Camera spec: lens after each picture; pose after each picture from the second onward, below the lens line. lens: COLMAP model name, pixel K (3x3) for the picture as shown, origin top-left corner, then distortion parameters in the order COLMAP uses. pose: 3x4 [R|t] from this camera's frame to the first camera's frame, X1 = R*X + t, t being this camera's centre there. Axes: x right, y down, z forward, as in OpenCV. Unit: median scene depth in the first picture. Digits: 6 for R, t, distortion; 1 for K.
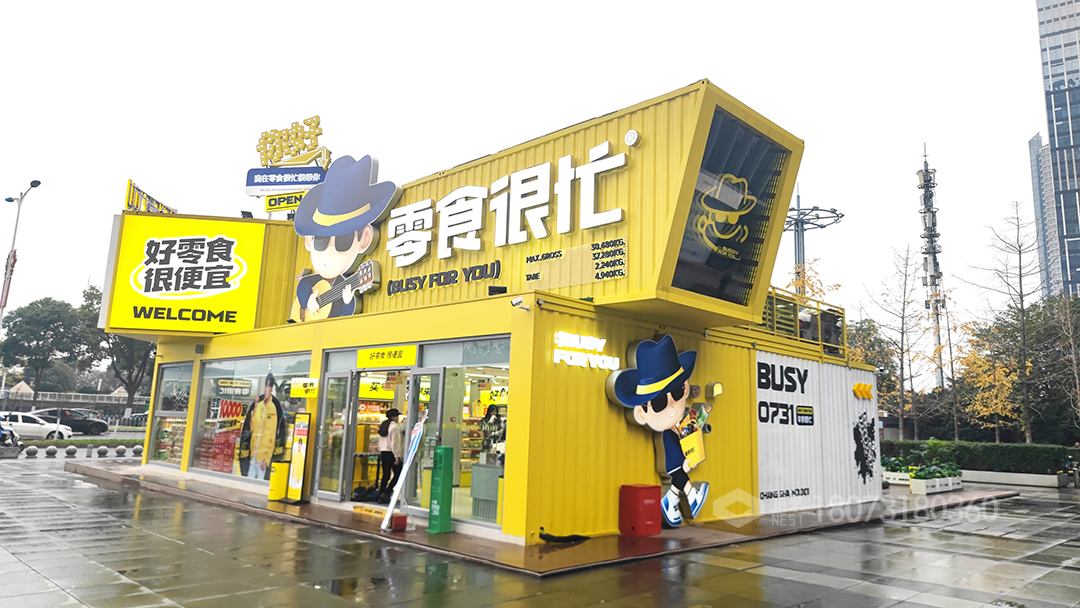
lens RADIAL K [[715.6, 0, 545.2], [0, 715.6, 303.0], [0, 0, 1]] dist [0.053082, -0.004651]
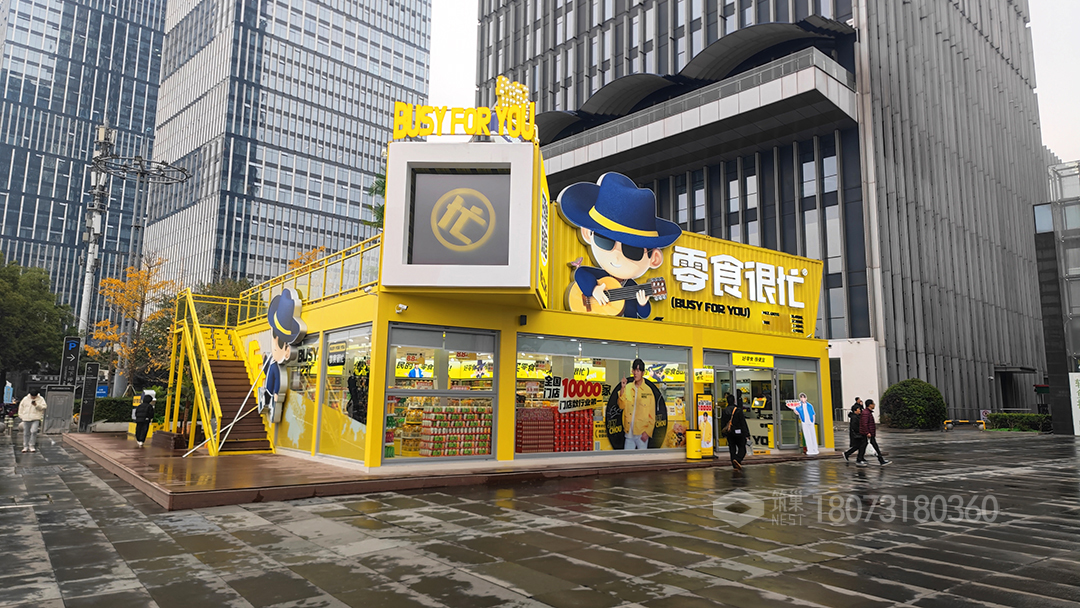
lens RADIAL K [[715.6, 0, 541.2], [0, 715.6, 302.4], [0, 0, 1]] dist [0.053082, -0.004651]
pose [[0.167978, 0.102801, 0.980416, -1.706969], [-0.169322, 0.982776, -0.074038, 0.131871], [-0.971140, -0.153569, 0.182492, 1.052227]]
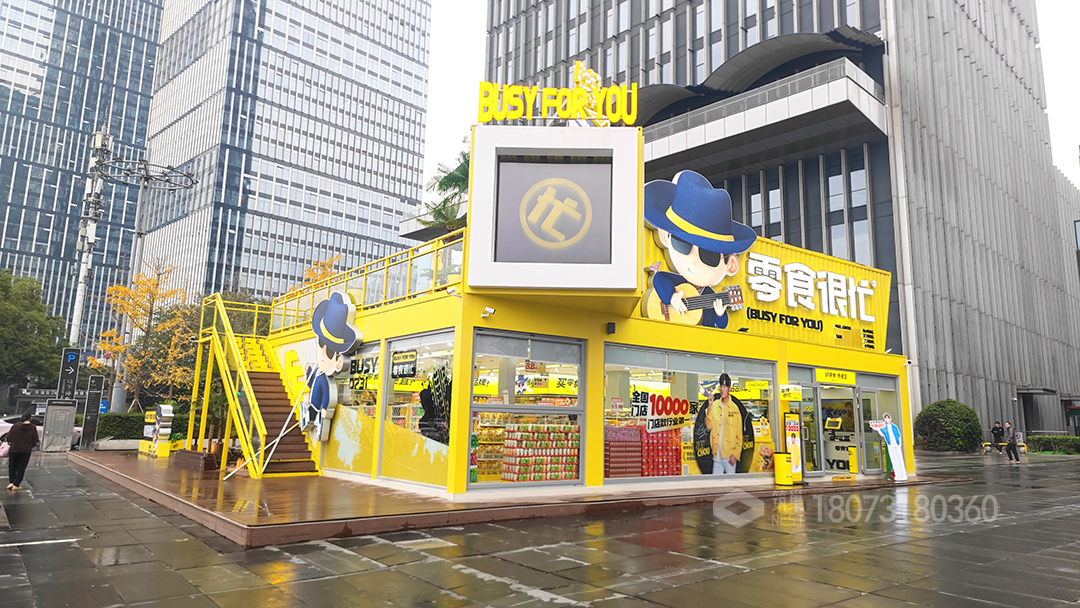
lens RADIAL K [[715.6, 0, 542.1], [0, 715.6, 303.9], [0, 0, 1]] dist [0.053082, -0.004651]
pose [[0.147405, 0.127487, 0.980826, -1.613175], [-0.176799, 0.979083, -0.100690, 0.165668], [-0.973146, -0.158567, 0.166861, 1.212470]]
